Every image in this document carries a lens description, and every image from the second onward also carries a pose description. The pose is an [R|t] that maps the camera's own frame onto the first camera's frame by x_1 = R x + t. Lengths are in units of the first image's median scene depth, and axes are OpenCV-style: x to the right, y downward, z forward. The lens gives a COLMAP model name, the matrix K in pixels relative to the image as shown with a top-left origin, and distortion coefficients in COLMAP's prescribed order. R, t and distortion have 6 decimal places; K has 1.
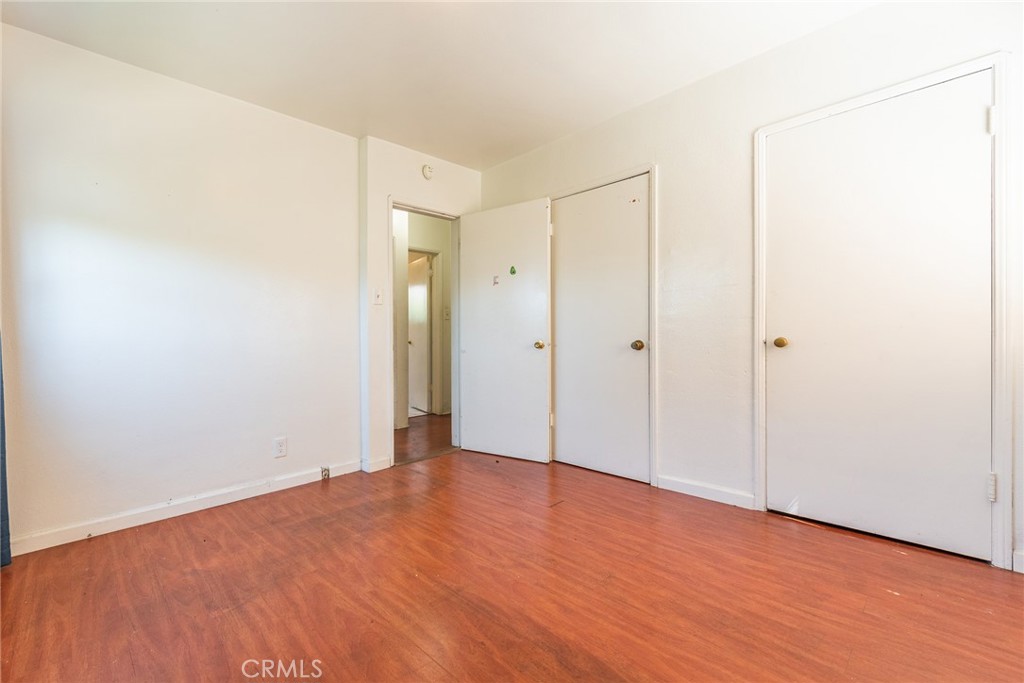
lens RADIAL K [[414.3, 0, 512.5], [0, 414.3, 334.6], [0, 0, 1]] dist [0.009938, -0.000445]
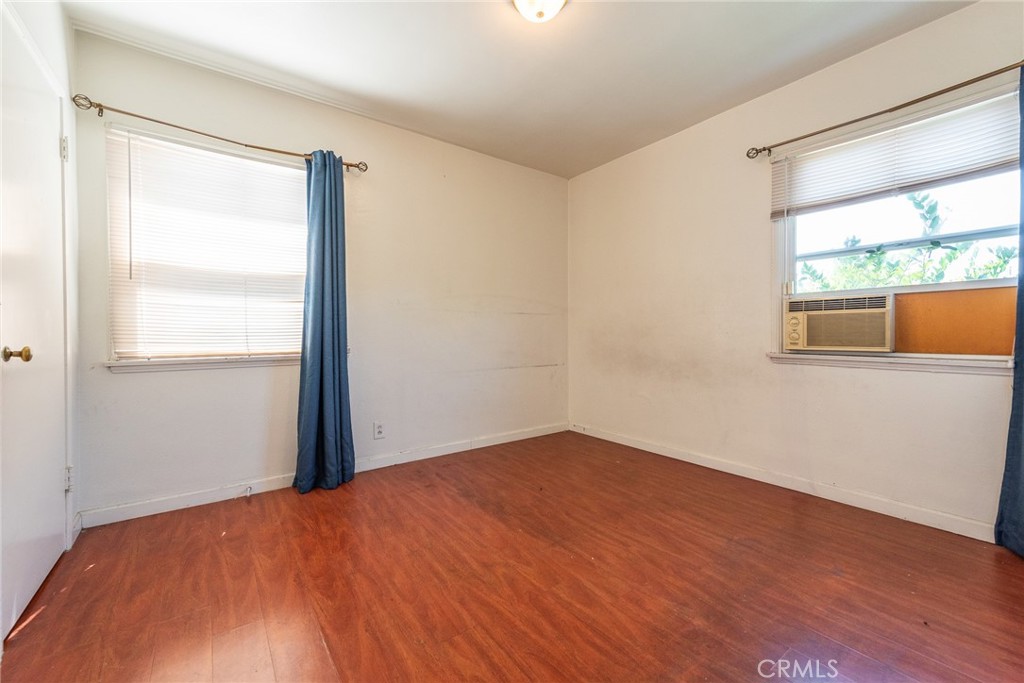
lens RADIAL K [[414.3, 0, 512.5], [0, 414.3, 334.6], [0, 0, 1]] dist [0.009938, -0.000445]
pose [[-0.957470, 0.025650, 0.287392, -0.357237], [0.027307, 0.999626, 0.001755, 0.019480], [-0.287239, 0.009528, -0.957812, 2.077506]]
